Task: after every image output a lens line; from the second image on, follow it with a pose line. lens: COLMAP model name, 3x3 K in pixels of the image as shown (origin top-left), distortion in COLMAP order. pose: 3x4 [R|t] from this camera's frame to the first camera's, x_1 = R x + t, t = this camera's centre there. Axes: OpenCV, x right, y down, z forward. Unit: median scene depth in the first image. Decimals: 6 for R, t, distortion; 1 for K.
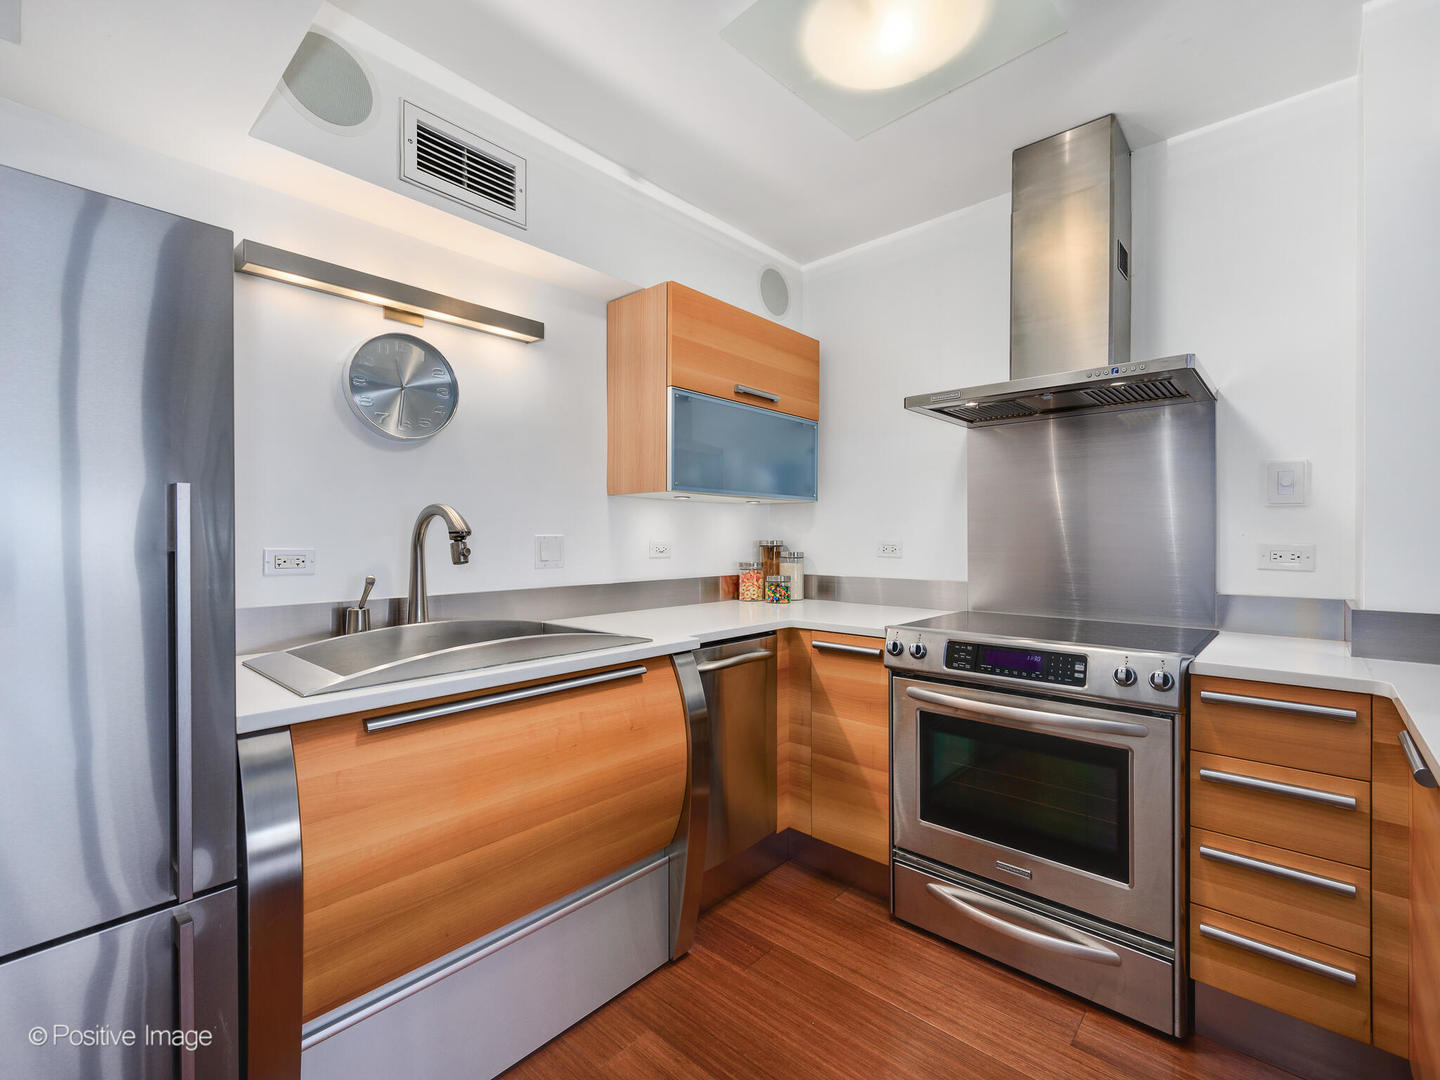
lens RADIAL K [[637.5, 0, 719.1], [0, 637.5, 530.9], [0, 0, 1]] dist [0.007819, 0.000147]
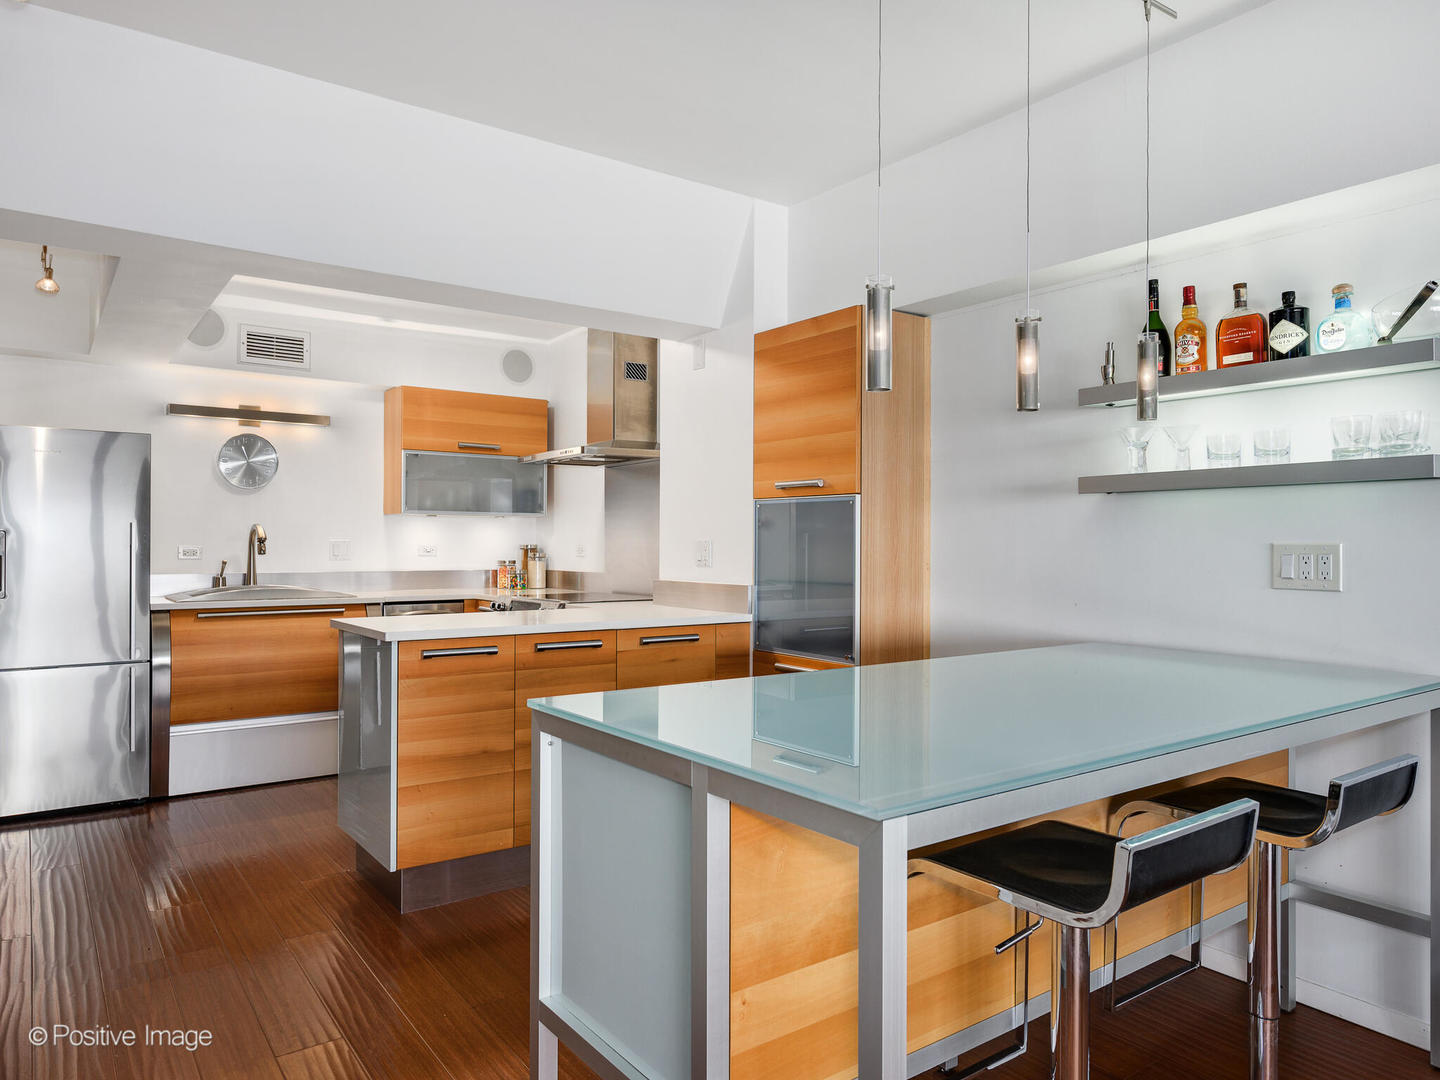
lens RADIAL K [[1002.4, 0, 719.3], [0, 1002.4, 537.1], [0, 0, 1]] dist [-0.003327, 0.000852]
pose [[0.965474, -0.003208, -0.260478, 1.562595], [0.003140, 0.999995, -0.000677, 0.003176], [0.260479, -0.000164, 0.965480, -1.444389]]
